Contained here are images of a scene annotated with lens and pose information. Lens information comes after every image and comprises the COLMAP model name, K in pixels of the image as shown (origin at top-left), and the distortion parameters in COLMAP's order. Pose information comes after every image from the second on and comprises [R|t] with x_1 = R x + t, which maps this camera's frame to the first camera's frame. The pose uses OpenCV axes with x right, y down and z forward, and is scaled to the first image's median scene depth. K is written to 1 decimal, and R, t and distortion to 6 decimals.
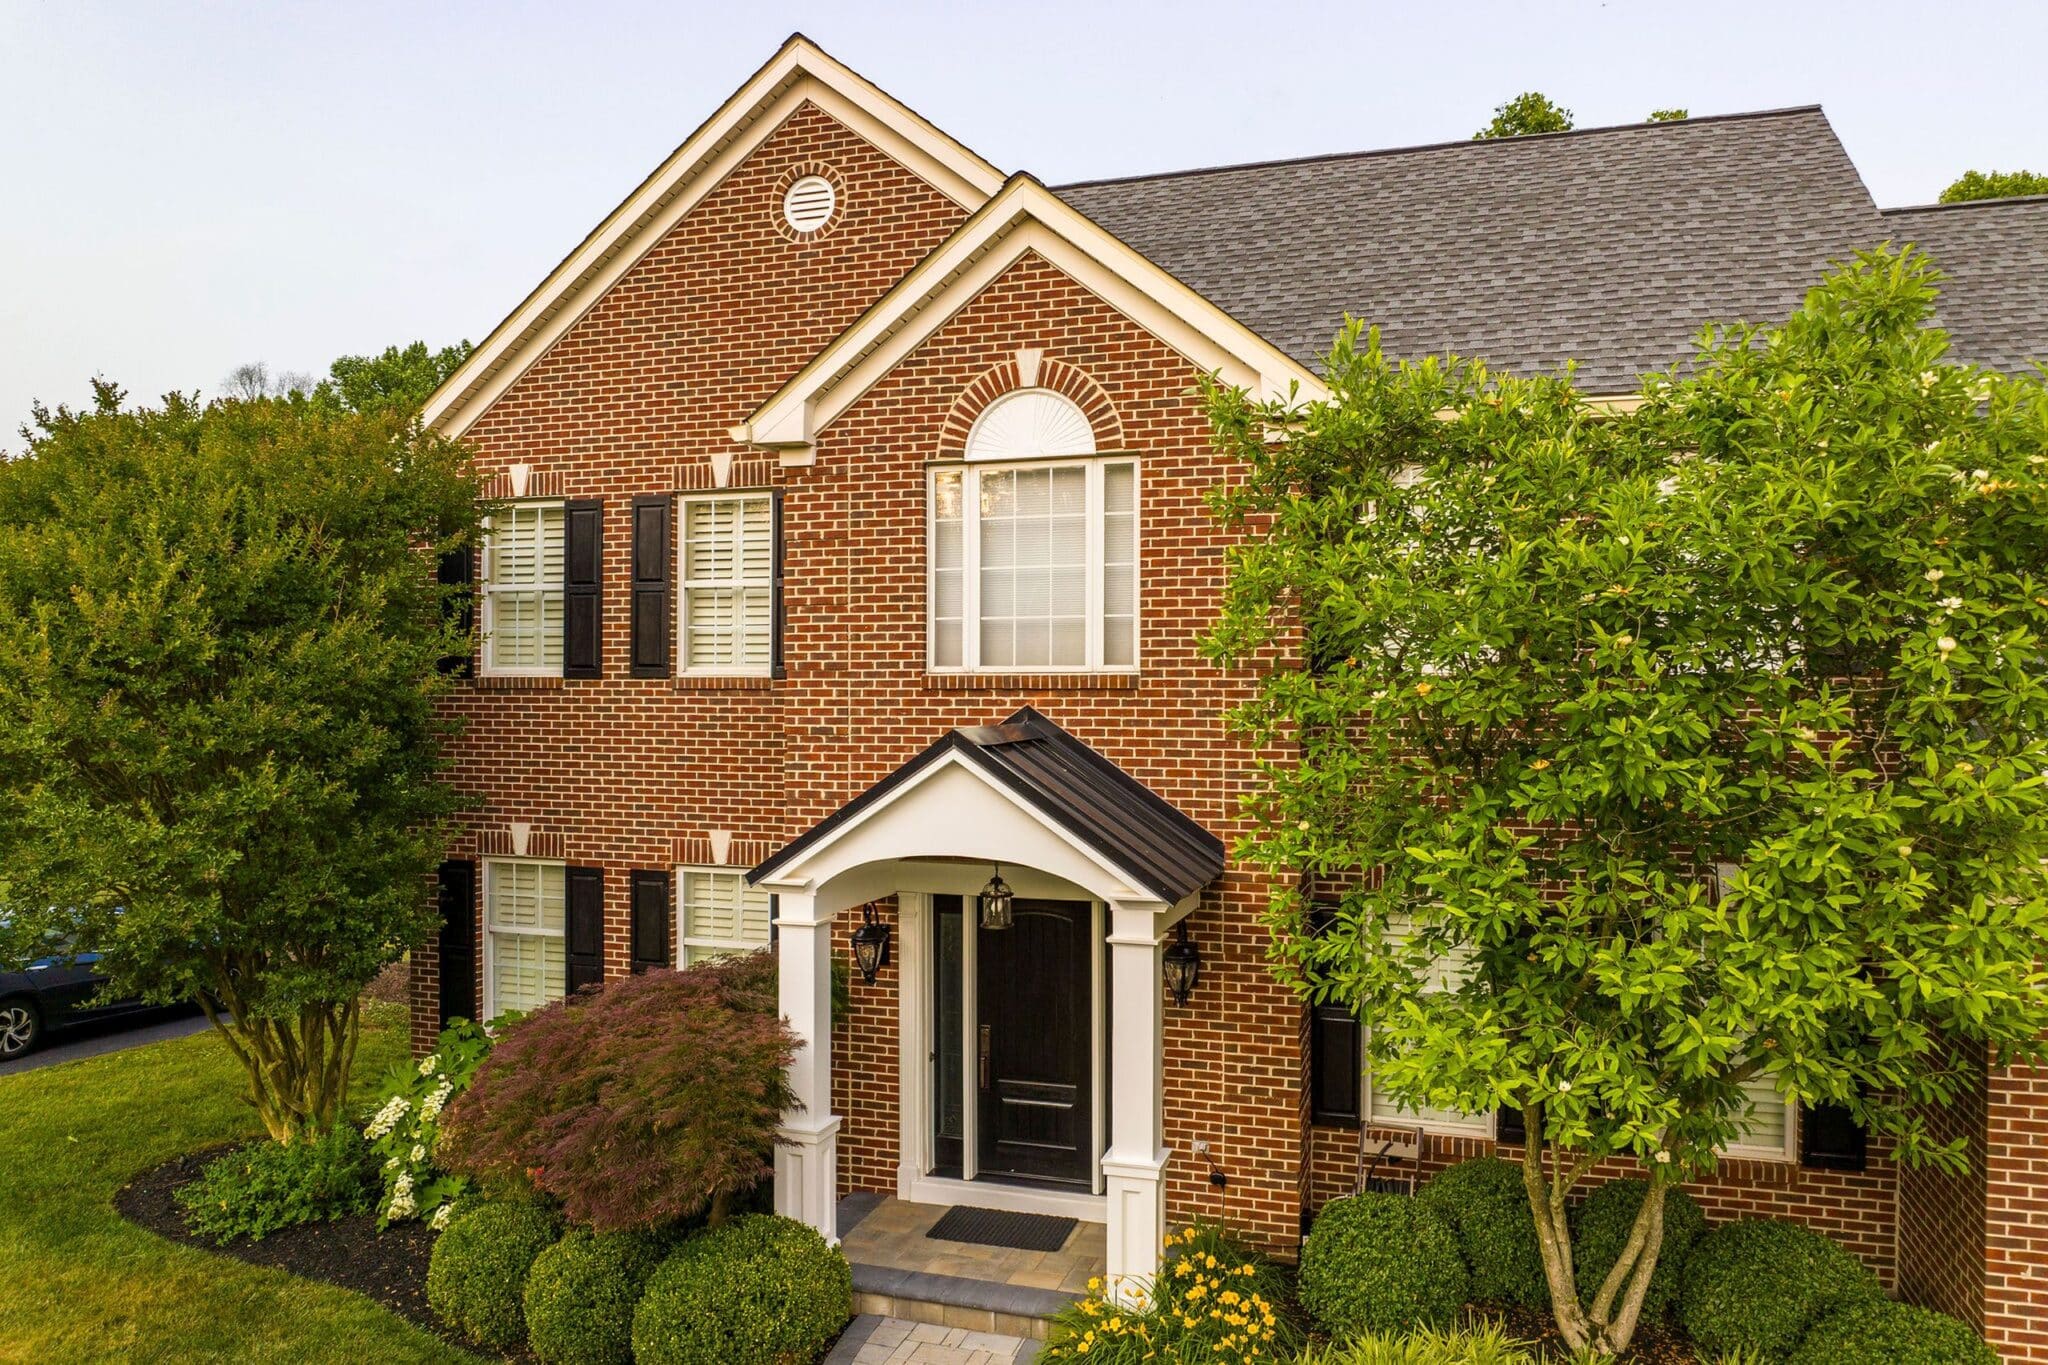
lens RADIAL K [[1461.2, 0, 1020.5], [0, 1461.2, 653.2], [0, 0, 1]] dist [-0.035622, 0.000772]
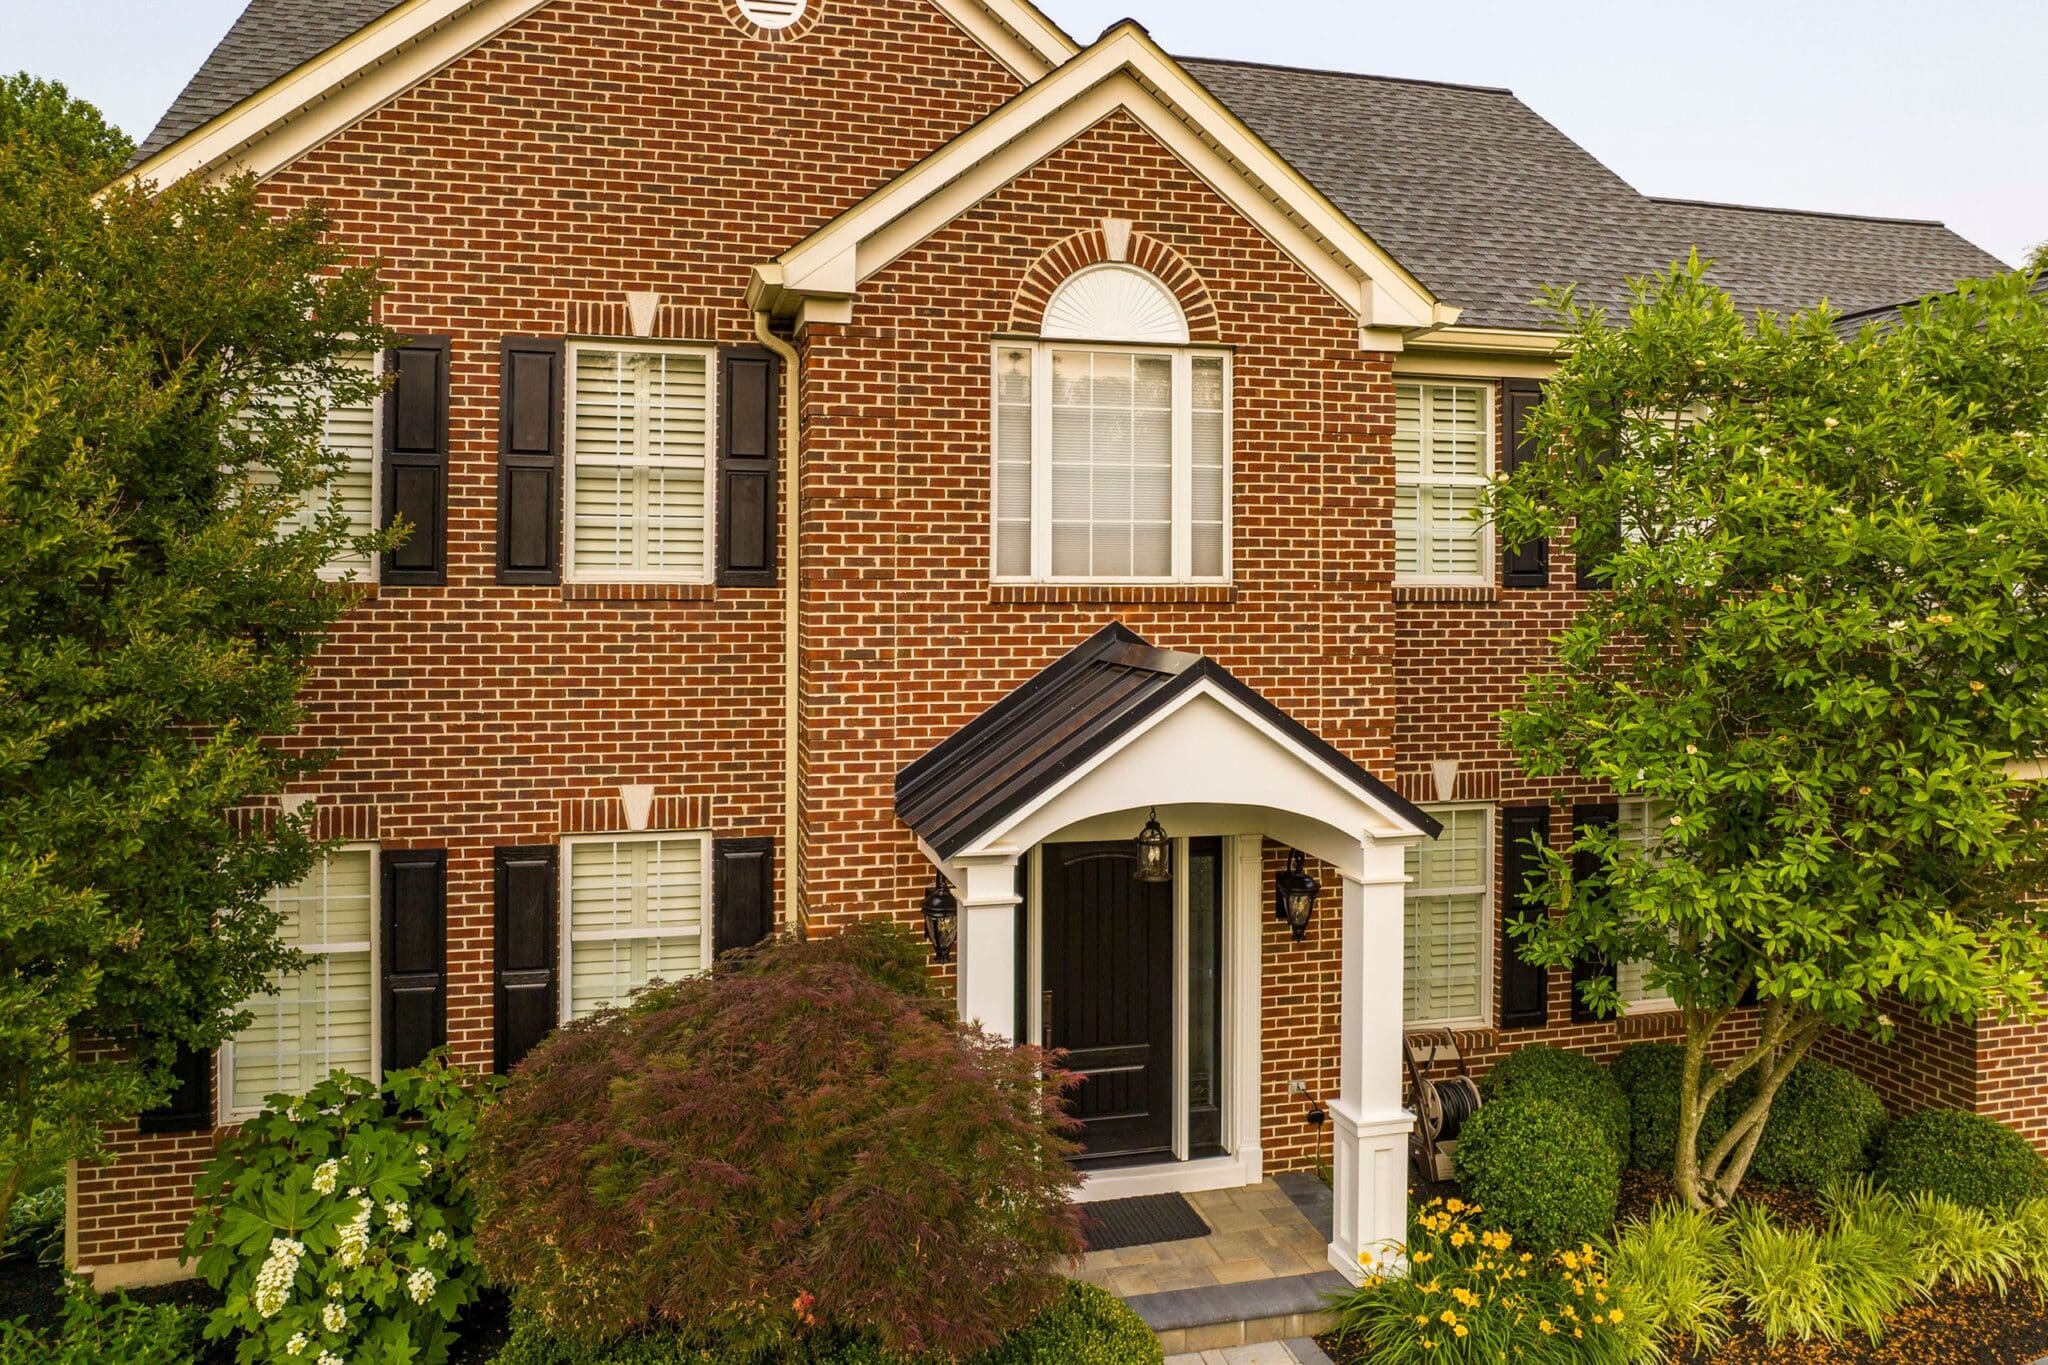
lens RADIAL K [[1462.2, 0, 1023.8], [0, 1462.2, 516.9], [0, 0, 1]] dist [-0.034473, -0.000067]
pose [[0.839465, 0.024285, 0.542870, -0.508886], [-0.019051, 0.999702, -0.015262, -0.012426], [-0.543079, 0.002470, 0.839678, 0.280529]]
